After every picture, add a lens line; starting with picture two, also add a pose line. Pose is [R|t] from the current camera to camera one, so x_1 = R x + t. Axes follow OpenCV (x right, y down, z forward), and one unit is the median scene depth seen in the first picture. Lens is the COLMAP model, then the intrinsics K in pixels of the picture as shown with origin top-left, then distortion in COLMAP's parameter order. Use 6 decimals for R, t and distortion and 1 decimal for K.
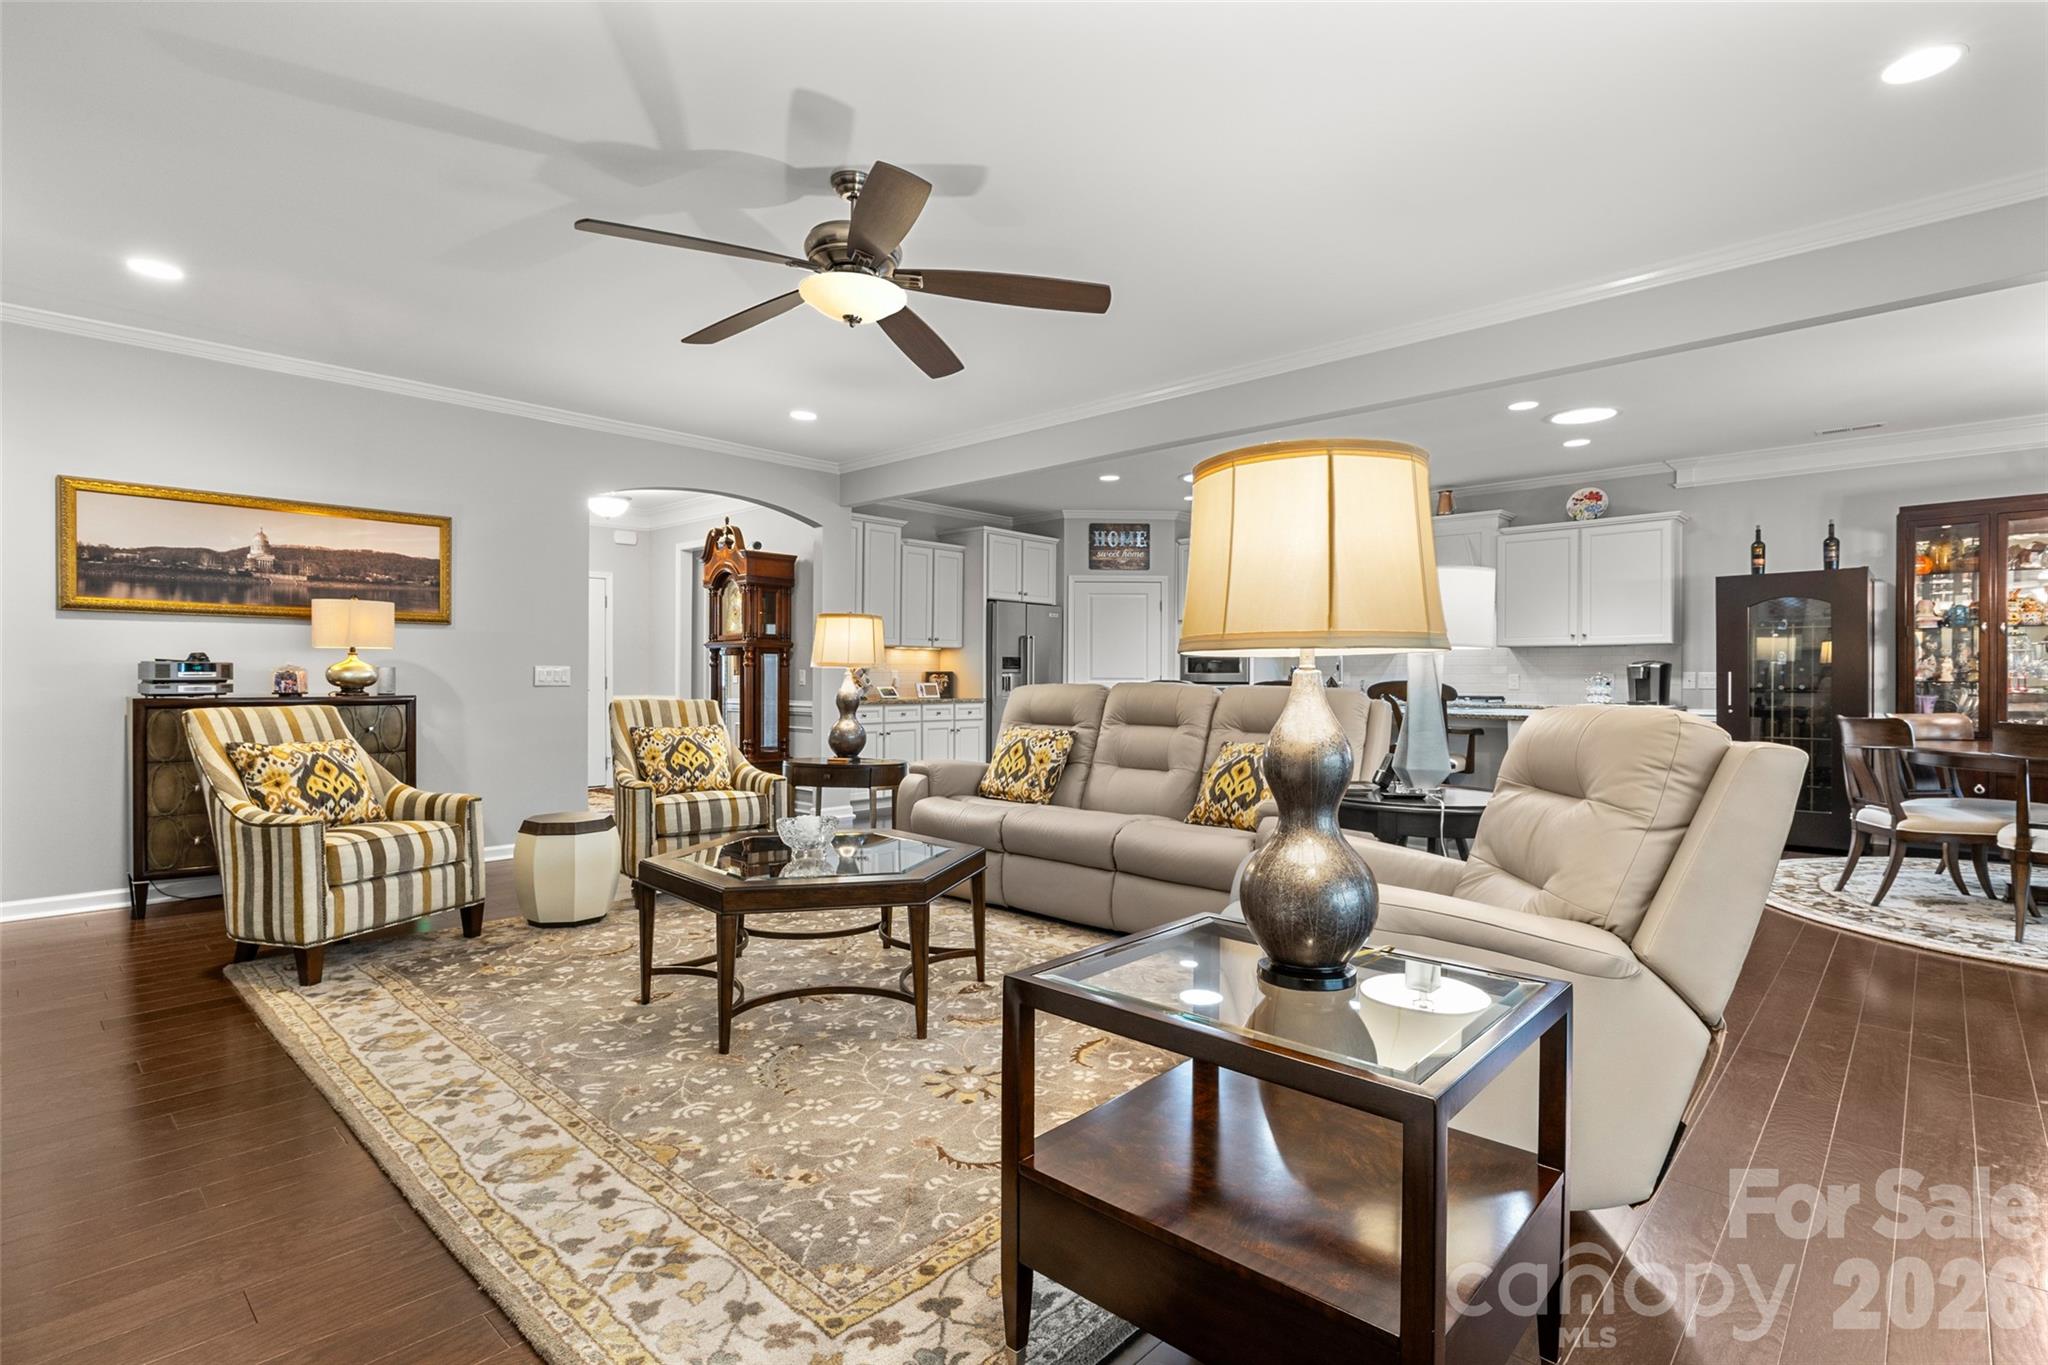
lens RADIAL K [[969.7, 0, 1018.7], [0, 969.7, 684.3], [0, 0, 1]] dist [-0.000071, -0.000094]
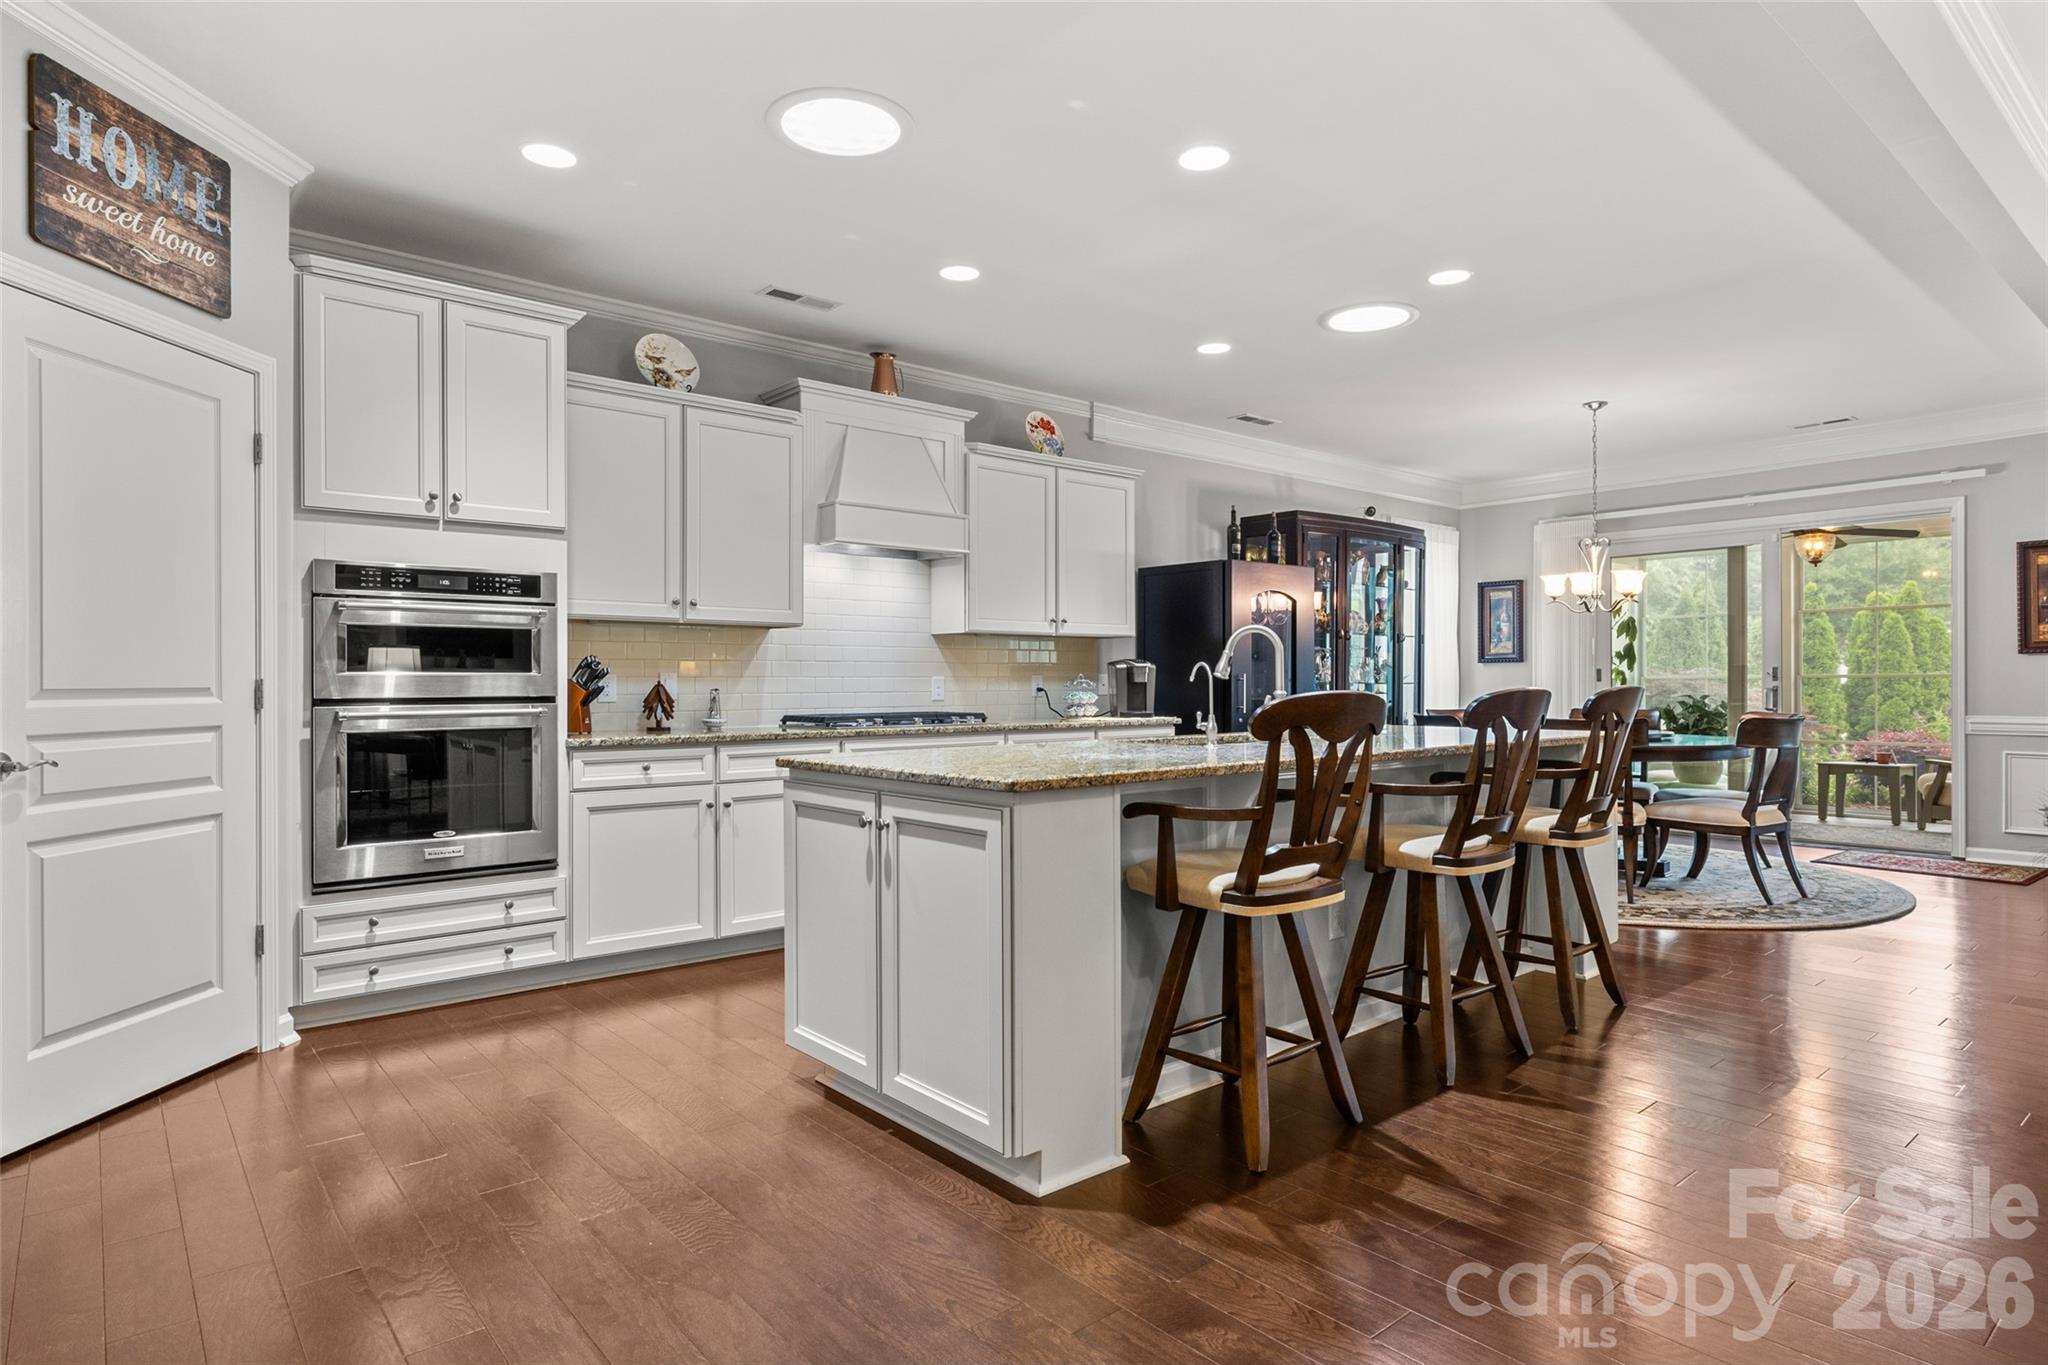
lens RADIAL K [[1117.9, 0, 1017.0], [0, 1117.9, 678.8], [0, 0, 1]] dist [0.004738, 0.000508]
pose [[0.120880, -0.001023, 0.992667, -0.188939], [0.010376, 0.999946, -0.000233, -0.007334], [-0.992613, 0.010328, 0.120884, 0.784107]]
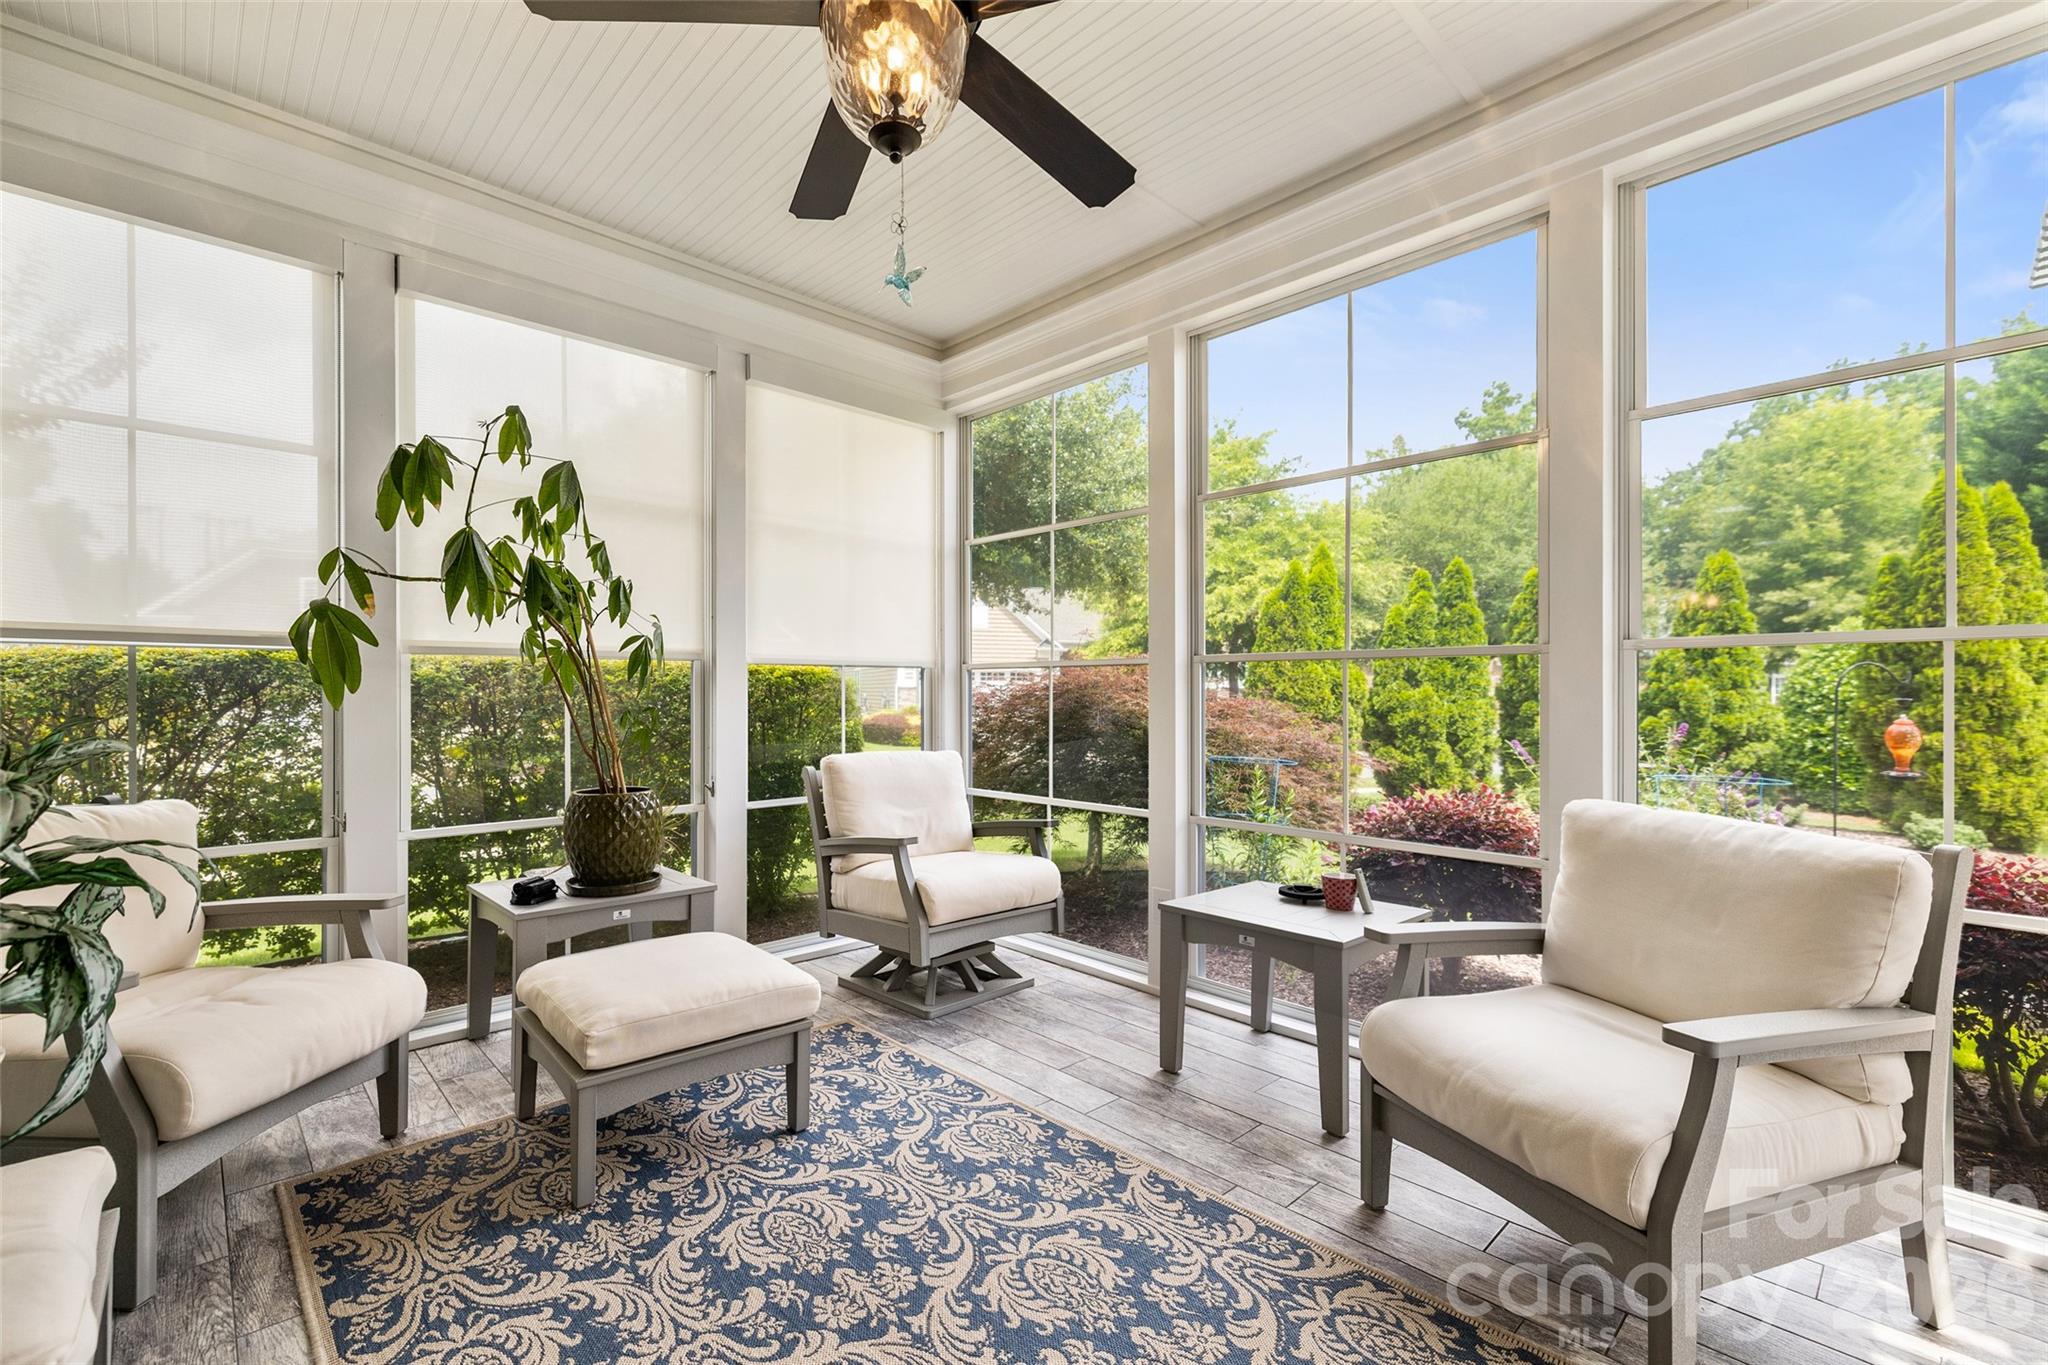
lens RADIAL K [[890.8, 0, 1024.0], [0, 890.8, 682.5], [0, 0, 1]] dist [-0.000073, -0.000001]
pose [[0.055272, 0.000167, 0.998471, 0.690677], [0.006464, 0.999979, -0.000525, 0.006801], [-0.998450, 0.006483, 0.055270, 0.154471]]
